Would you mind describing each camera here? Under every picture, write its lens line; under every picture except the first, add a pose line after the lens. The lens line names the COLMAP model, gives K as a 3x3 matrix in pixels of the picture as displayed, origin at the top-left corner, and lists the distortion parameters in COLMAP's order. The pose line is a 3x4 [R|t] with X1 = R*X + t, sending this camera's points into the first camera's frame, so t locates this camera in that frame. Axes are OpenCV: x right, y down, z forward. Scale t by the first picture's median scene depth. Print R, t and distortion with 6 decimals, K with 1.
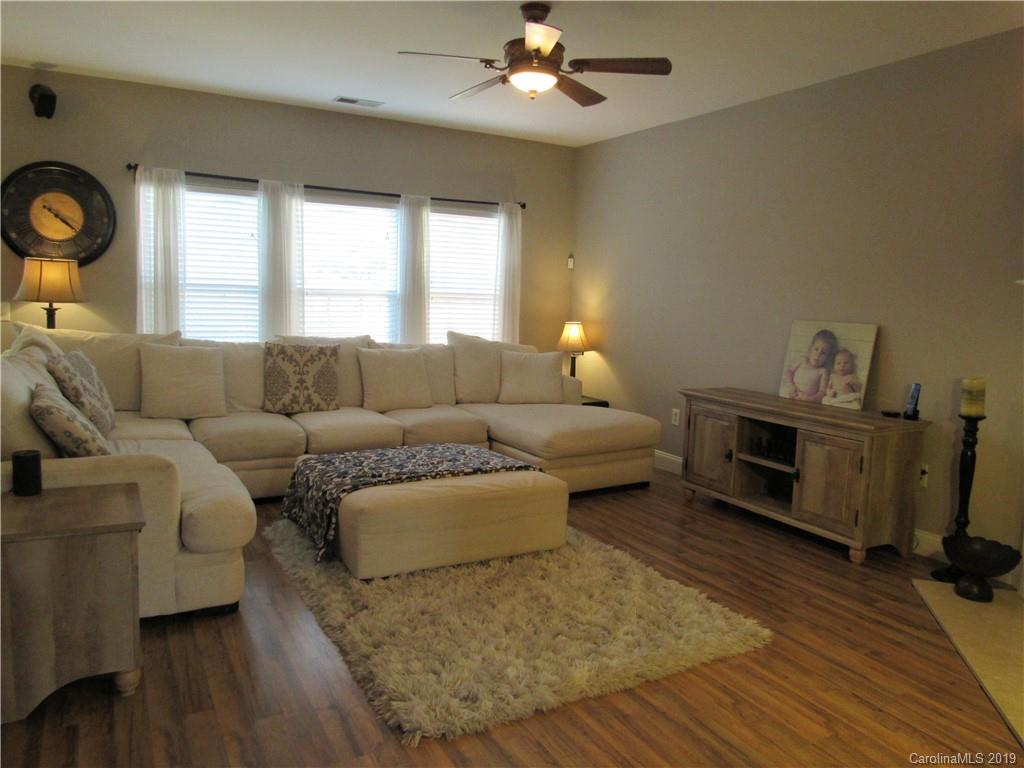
lens RADIAL K [[733.4, 0, 507.8], [0, 733.4, 378.9], [0, 0, 1]] dist [-0.028033, 0.011789]
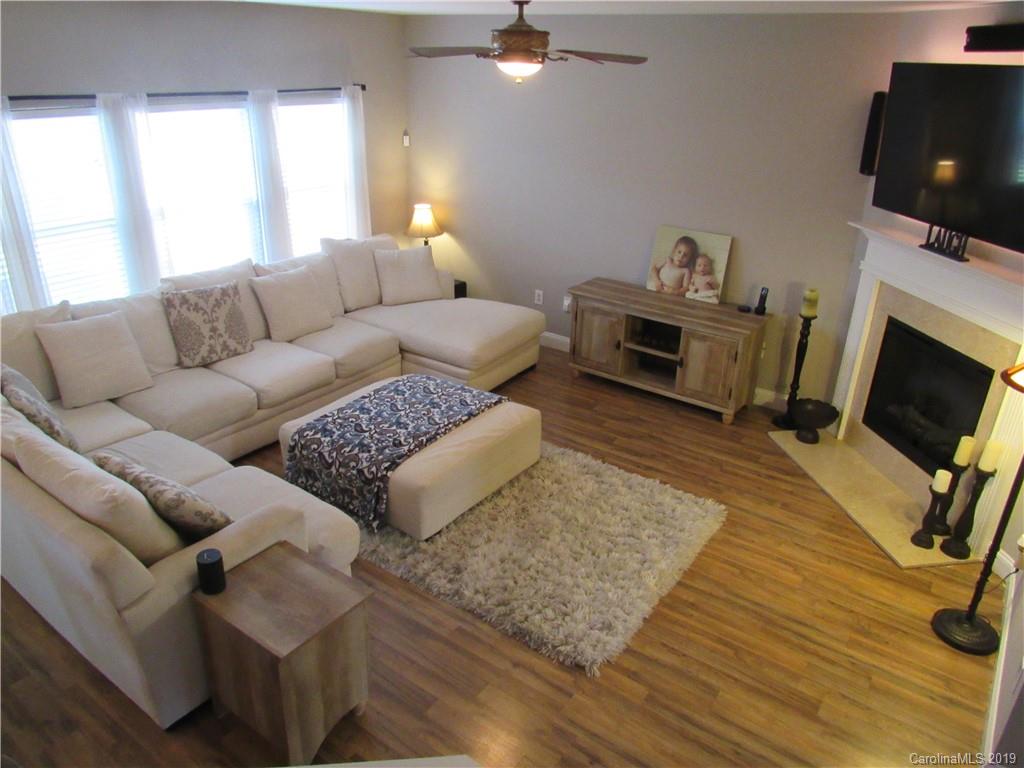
lens RADIAL K [[733.4, 0, 510.9], [0, 733.4, 377.0], [0, 0, 1]] dist [-0.028033, 0.011789]
pose [[0.902981, -0.178651, 0.390779, -0.344006], [0.051257, 0.947759, 0.314842, -0.237100], [-0.426611, -0.264266, 0.864966, -0.002972]]
